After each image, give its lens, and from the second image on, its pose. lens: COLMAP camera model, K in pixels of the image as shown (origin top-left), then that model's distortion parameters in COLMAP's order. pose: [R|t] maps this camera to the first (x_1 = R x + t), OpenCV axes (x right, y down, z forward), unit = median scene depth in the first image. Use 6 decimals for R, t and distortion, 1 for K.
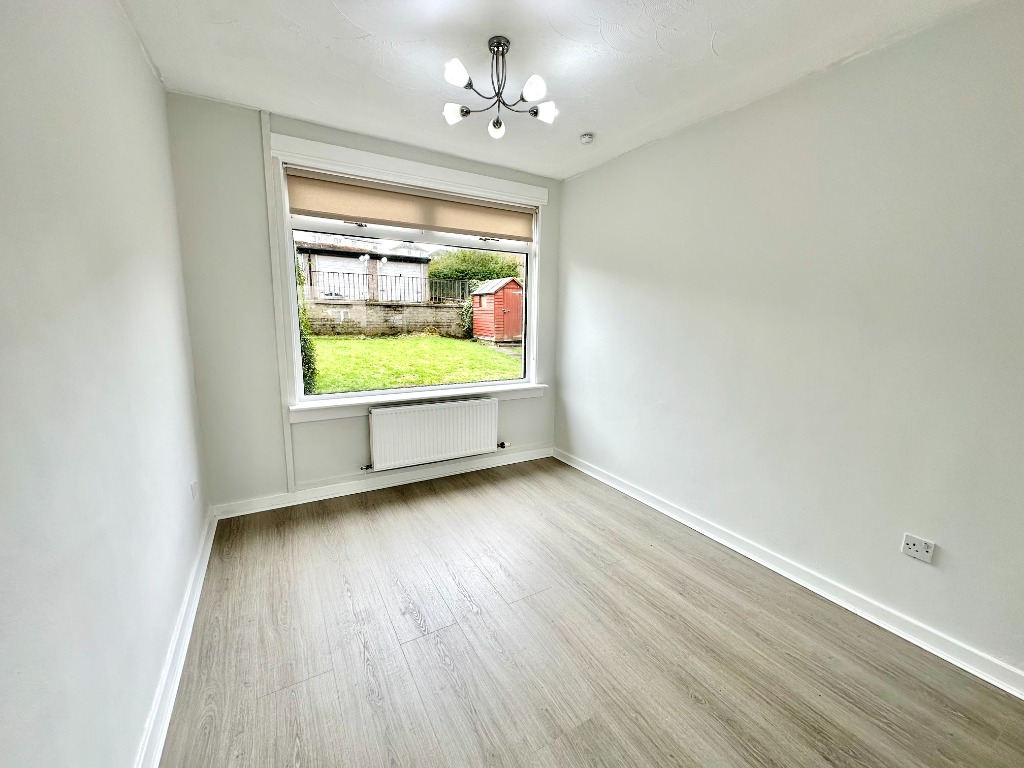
lens RADIAL K [[408.6, 0, 510.1], [0, 408.6, 385.3], [0, 0, 1]] dist [-0.000690, -0.000036]
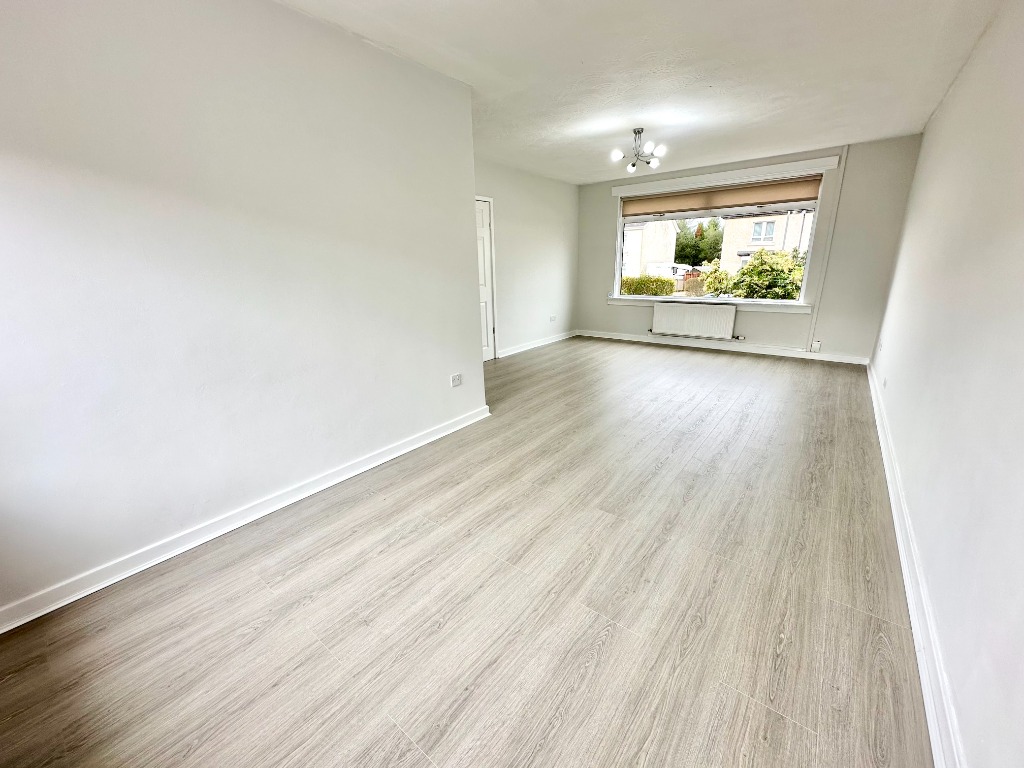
lens RADIAL K [[407.3, 0, 511.1], [0, 407.3, 381.4], [0, 0, 1]] dist [-0.000699, 0.000229]
pose [[-0.368500, -0.269518, 0.889701, -0.453457], [0.172789, 0.920516, 0.350419, -0.124586], [-0.913428, 0.282860, -0.292641, 0.776924]]
